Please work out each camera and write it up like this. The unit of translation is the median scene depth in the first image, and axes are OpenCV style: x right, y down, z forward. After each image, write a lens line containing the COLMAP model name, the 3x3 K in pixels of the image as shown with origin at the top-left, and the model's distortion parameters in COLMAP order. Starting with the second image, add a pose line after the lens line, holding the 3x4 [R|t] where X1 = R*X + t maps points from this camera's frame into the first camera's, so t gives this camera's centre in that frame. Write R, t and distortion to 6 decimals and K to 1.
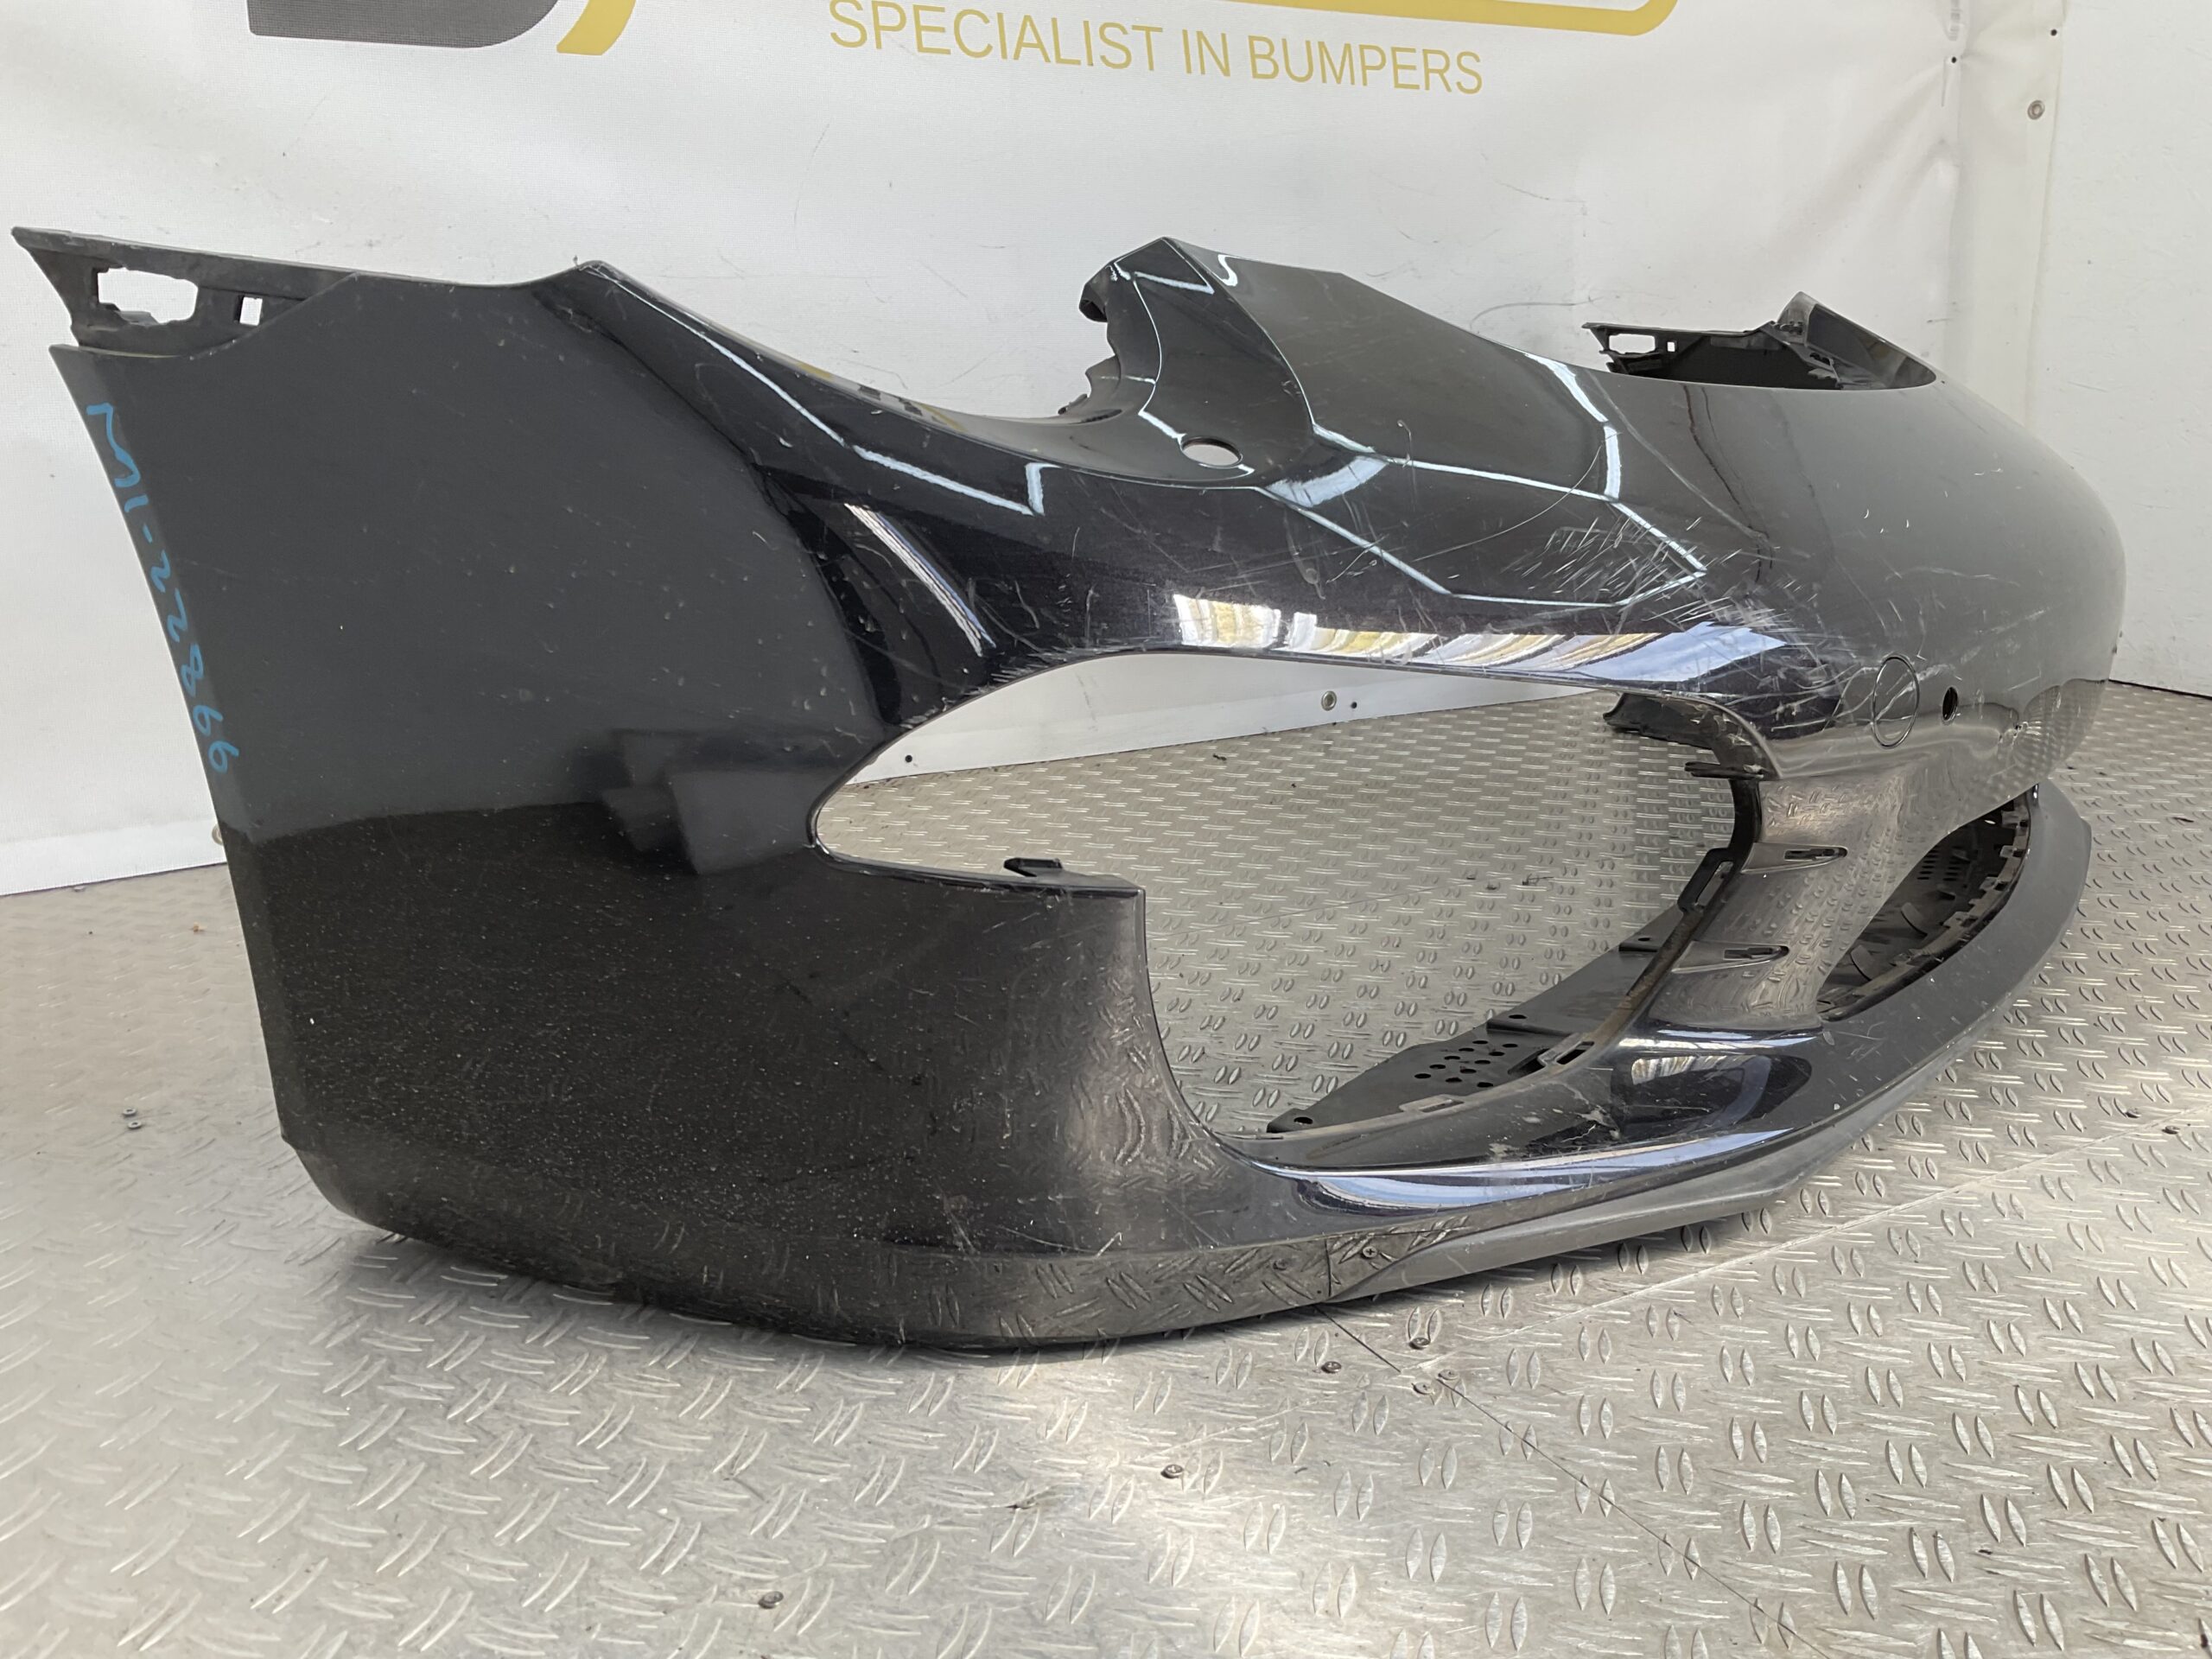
lens RADIAL K [[1834.0, 0, 1101.8], [0, 1834.0, 832.7], [0, 0, 1]] dist [0.085554, -0.169851]
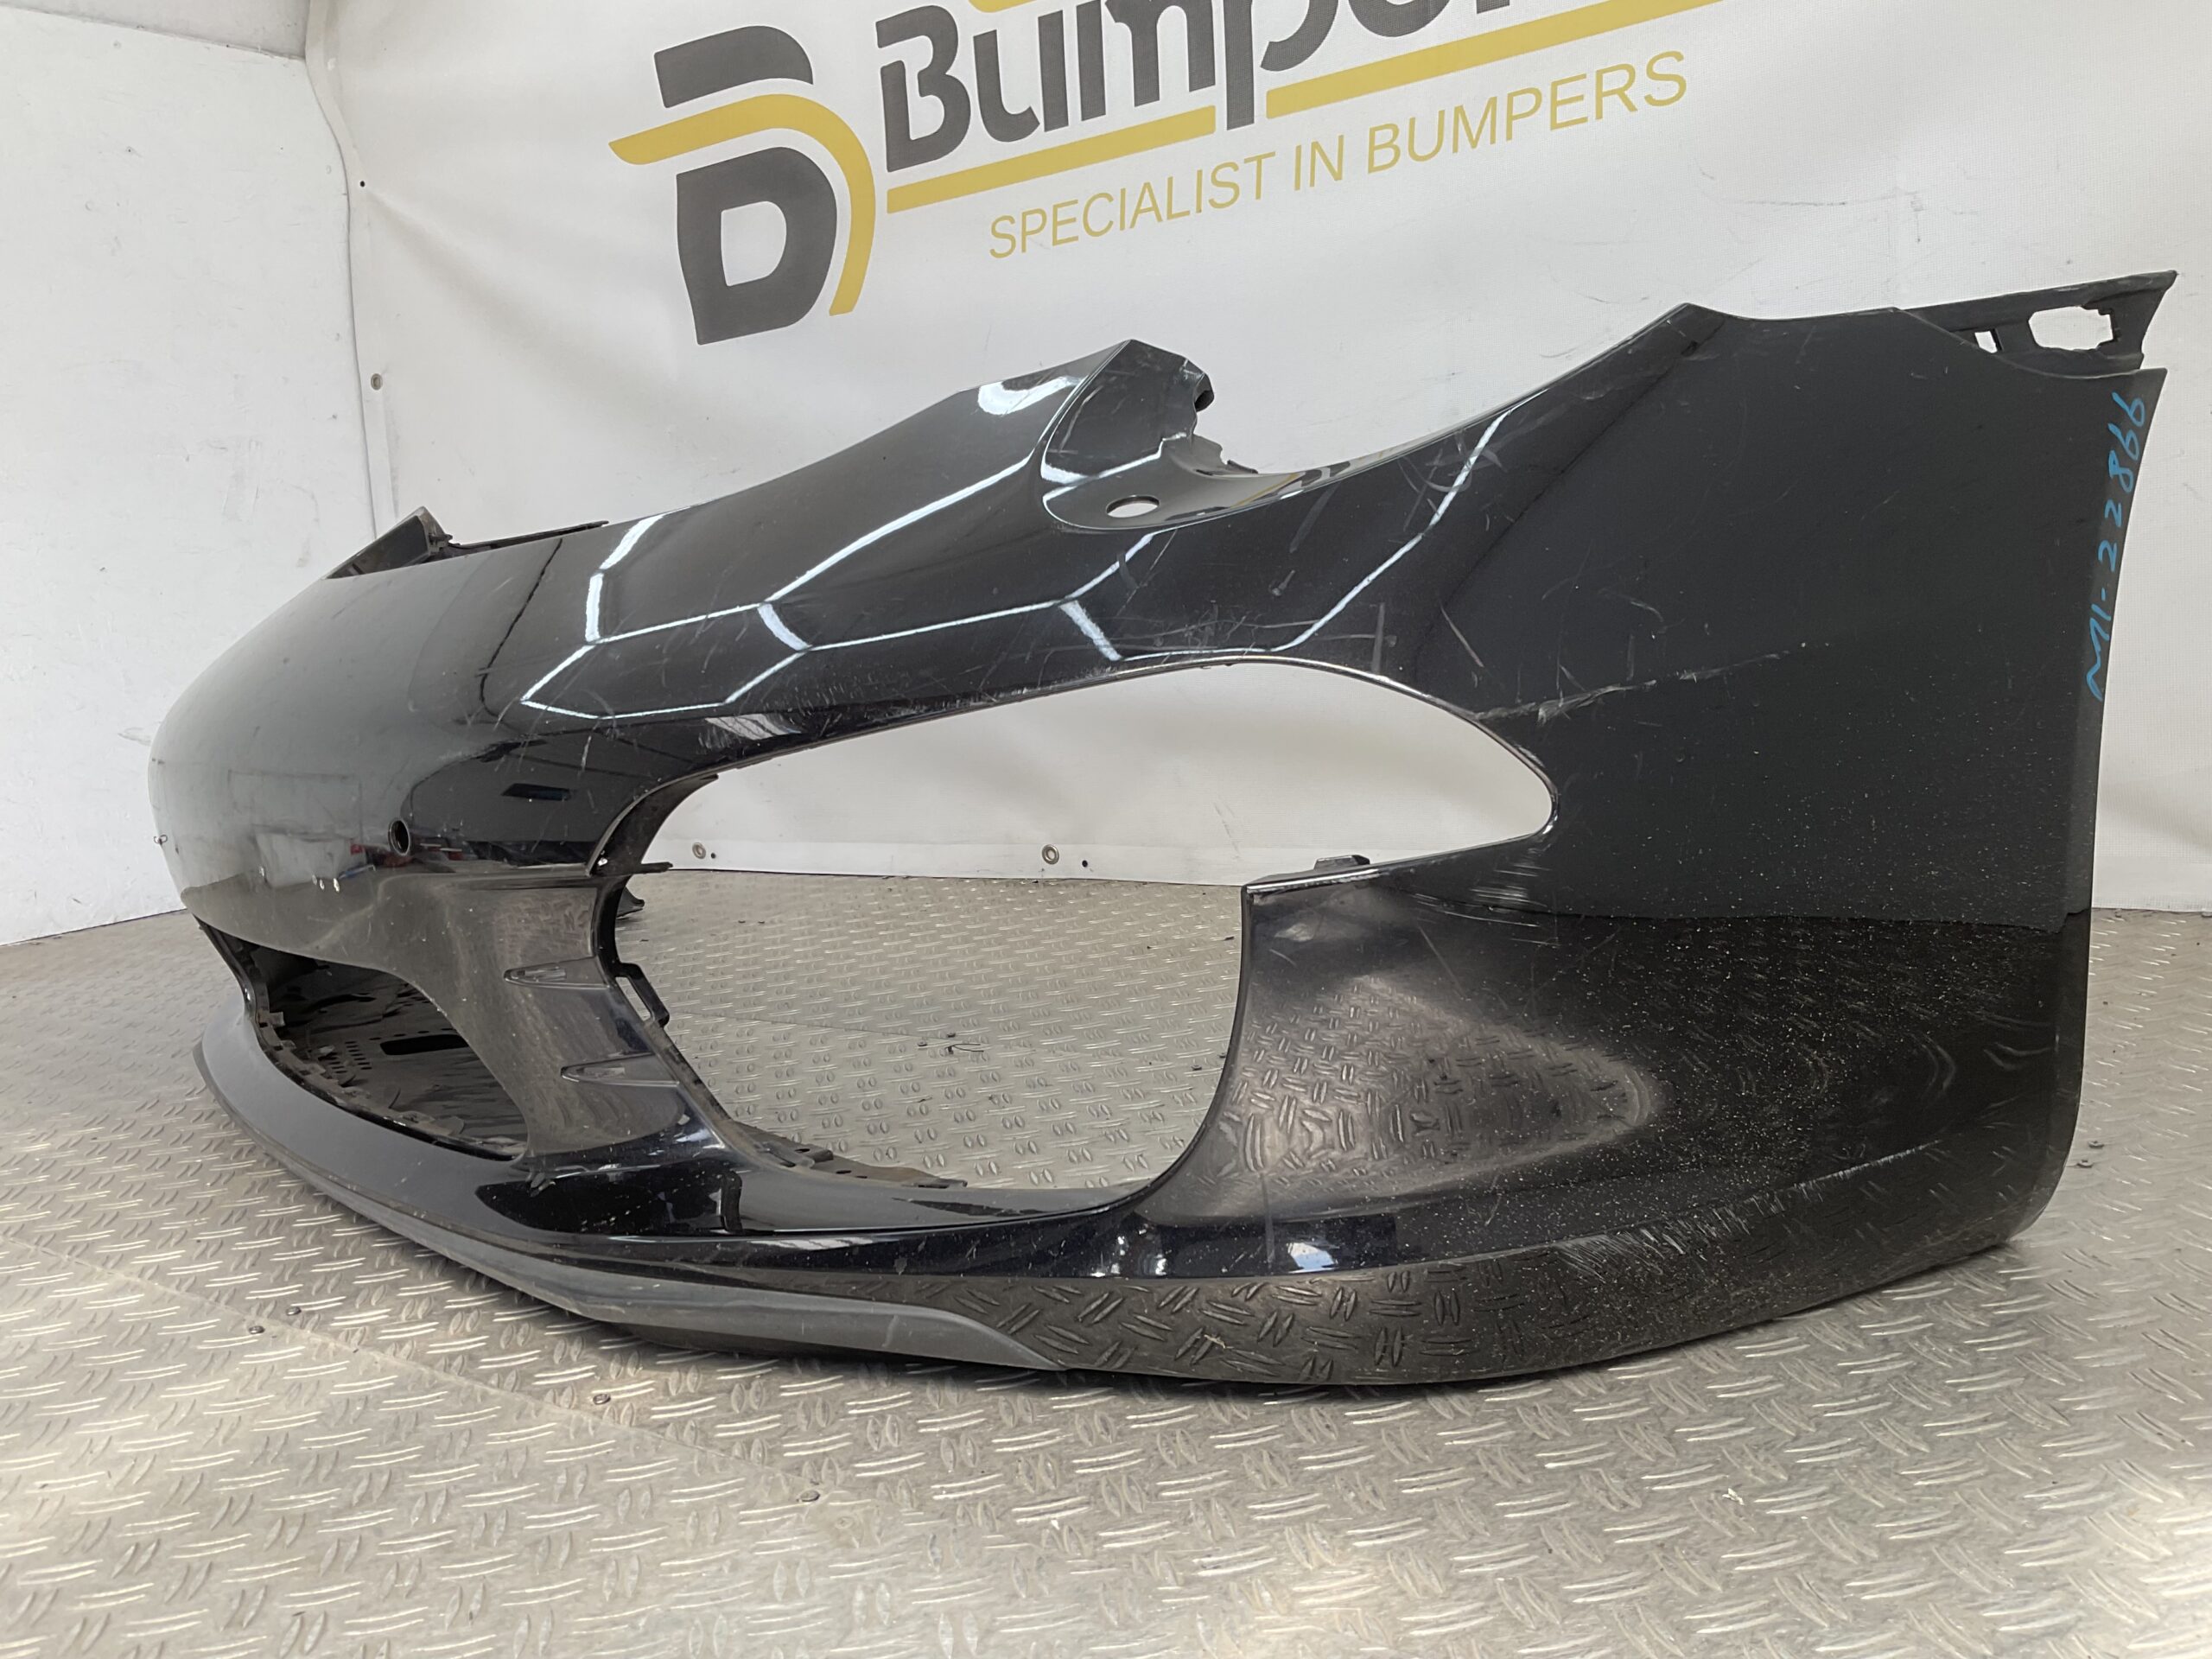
lens RADIAL K [[1834.0, 0, 1077.9], [0, 1834.0, 833.4], [0, 0, 1]] dist [0.085554, -0.169851]
pose [[0.412871, 0.104082, -0.904823, 0.916736], [-0.135092, 0.989458, 0.052175, -0.118109], [0.900715, 0.100693, 0.422579, 0.537872]]
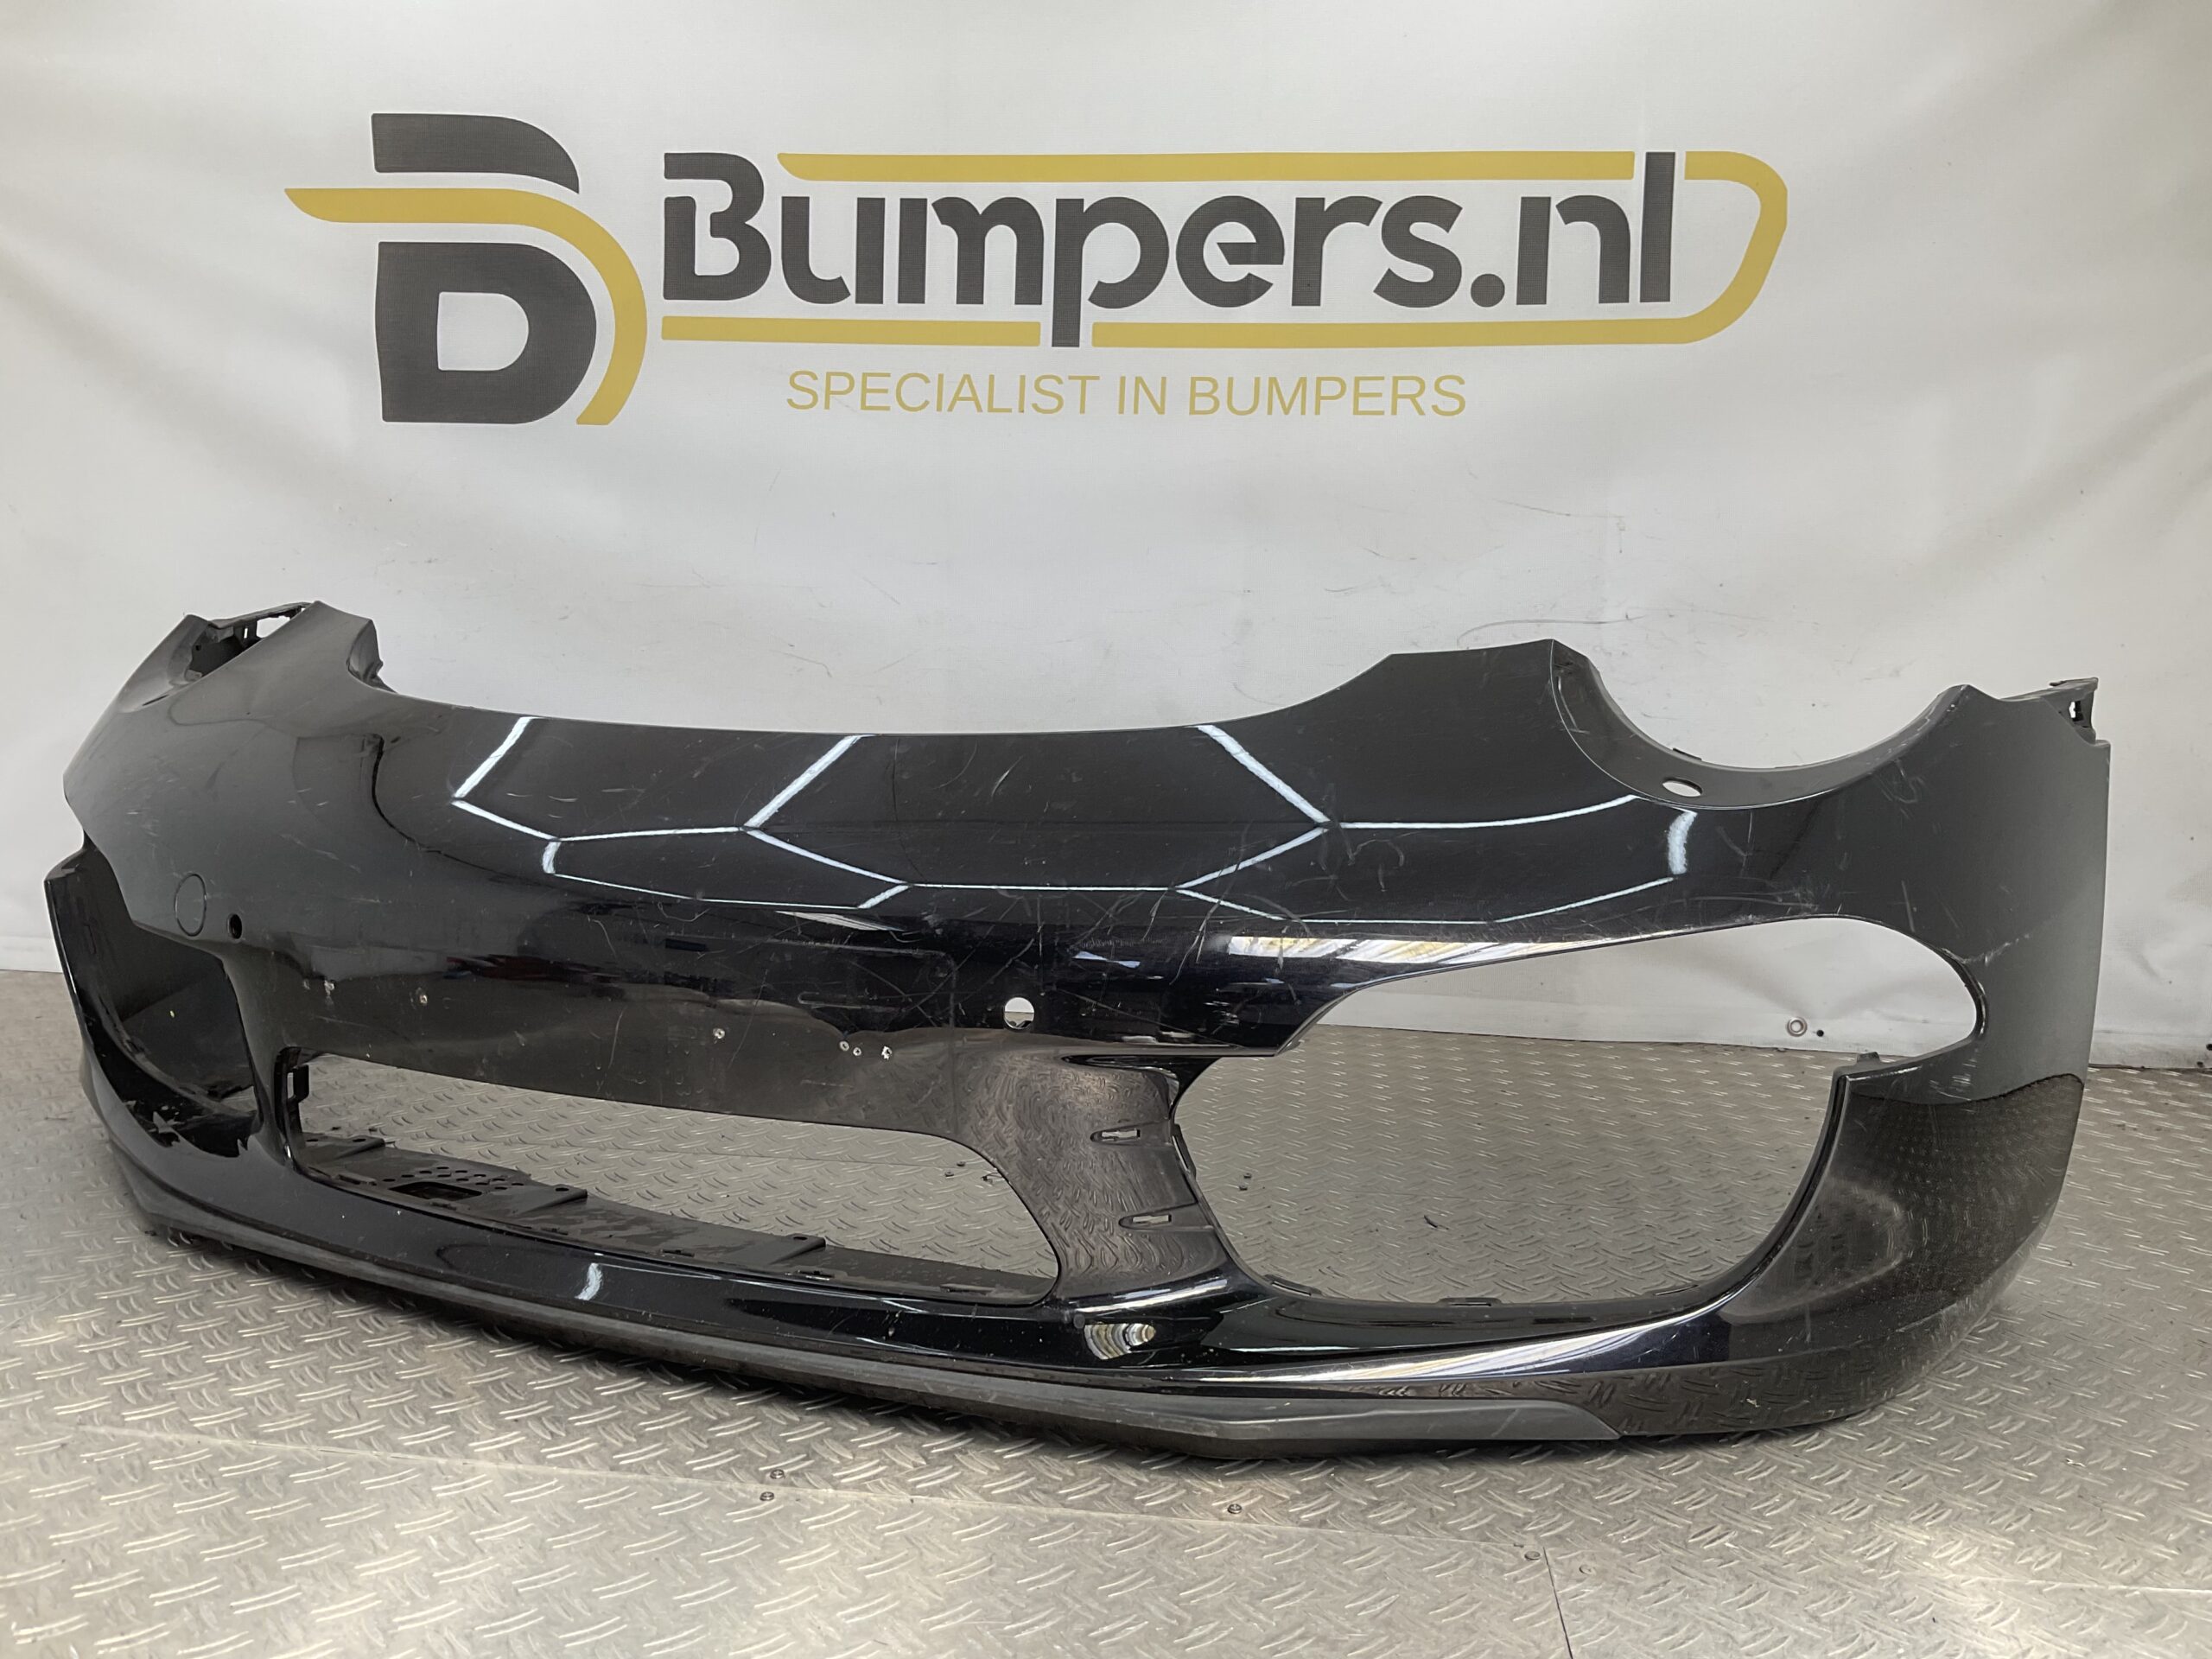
lens RADIAL K [[1834.0, 0, 1103.1], [0, 1834.0, 825.5], [0, 0, 1]] dist [0.085554, -0.169851]
pose [[0.810256, 0.094777, -0.578361, 0.712162], [-0.174068, 0.981224, -0.083066, -0.076456], [0.559629, 0.167979, 0.811541, 0.144392]]
